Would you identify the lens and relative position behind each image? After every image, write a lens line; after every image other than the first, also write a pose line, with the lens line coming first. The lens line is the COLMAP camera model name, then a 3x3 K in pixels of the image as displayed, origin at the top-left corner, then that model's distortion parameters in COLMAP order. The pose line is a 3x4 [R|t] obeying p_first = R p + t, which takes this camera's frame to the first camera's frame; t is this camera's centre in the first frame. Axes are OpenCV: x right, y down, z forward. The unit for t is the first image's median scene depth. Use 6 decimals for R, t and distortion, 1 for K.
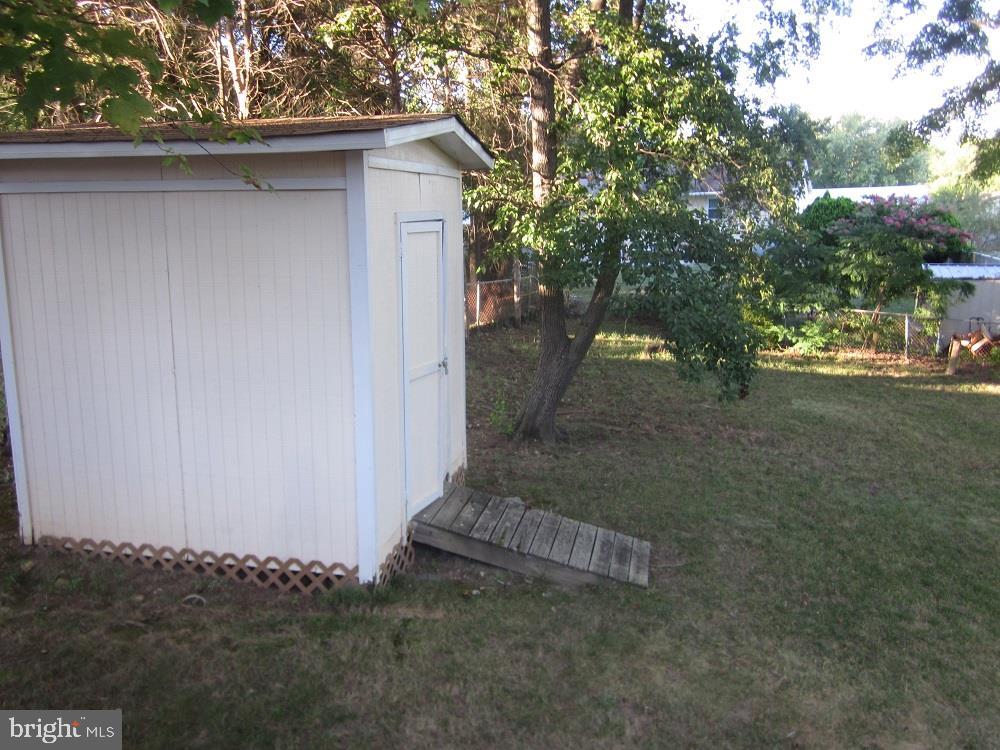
lens RADIAL K [[832.4, 0, 502.8], [0, 832.4, 374.1], [0, 0, 1]] dist [-0.041219, 0.011986]
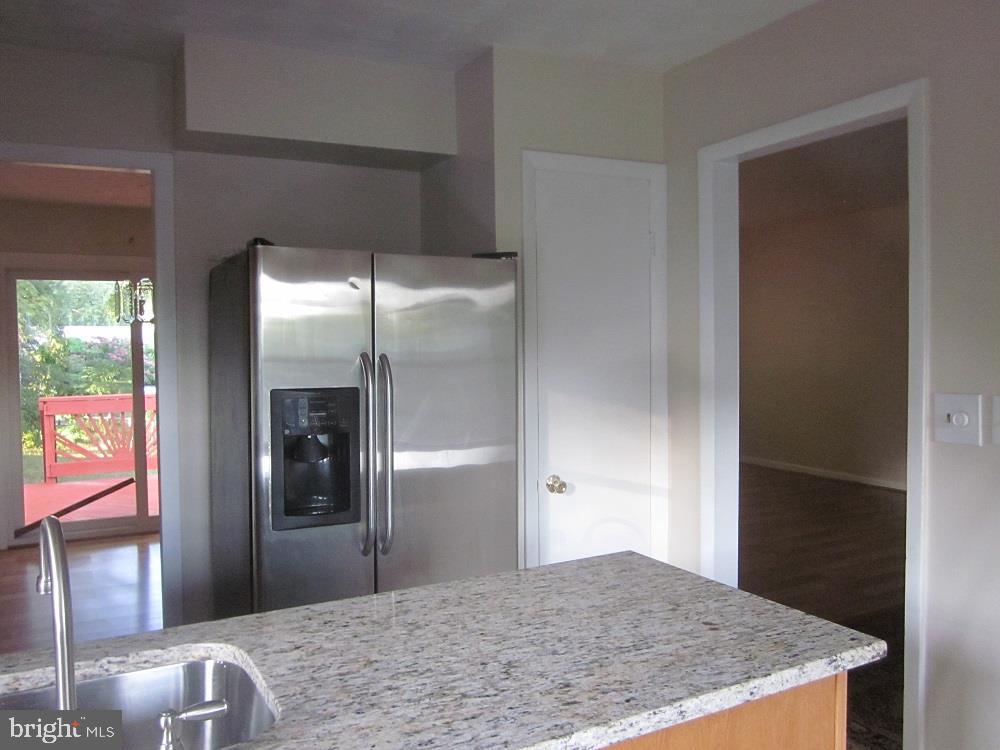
lens RADIAL K [[832.4, 0, 501.7], [0, 832.4, 380.4], [0, 0, 1]] dist [-0.041219, 0.011986]
pose [[0.645166, -0.013757, 0.763919, -0.487392], [0.131418, 0.986935, -0.093215, 0.197771], [-0.752656, 0.160532, 0.638544, -1.064823]]
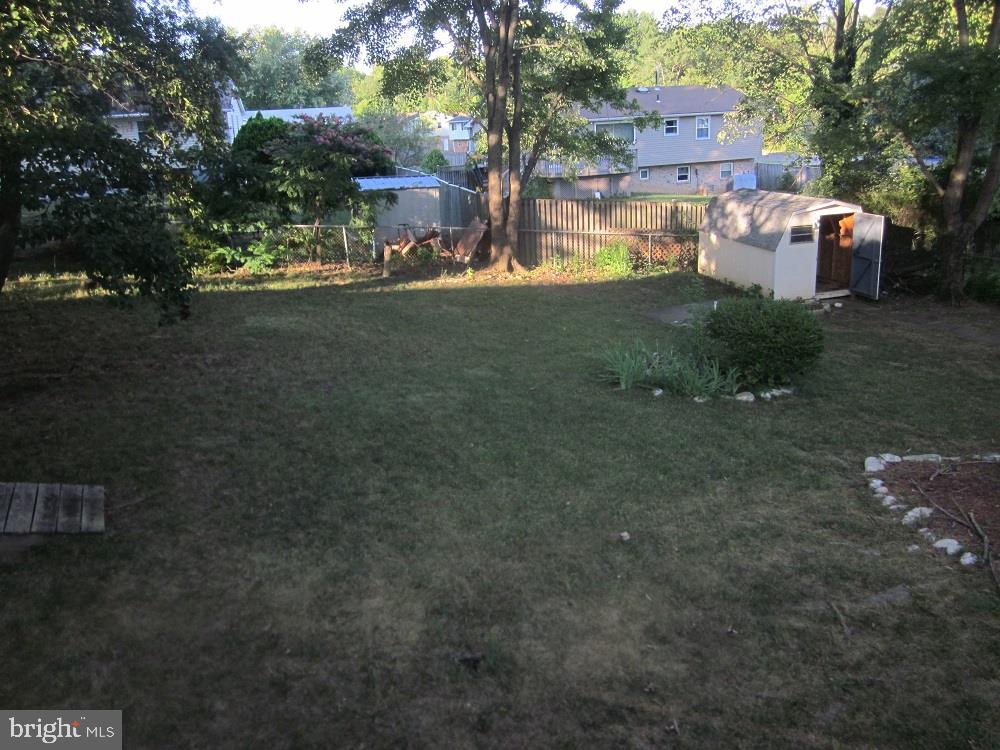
lens RADIAL K [[832.4, 0, 505.6], [0, 832.4, 368.0], [0, 0, 1]] dist [-0.041219, 0.011986]
pose [[0.802954, -0.171048, 0.570971, 0.026034], [0.124587, 0.984943, 0.119857, 0.014059], [-0.582875, -0.025104, 0.812174, -0.004619]]
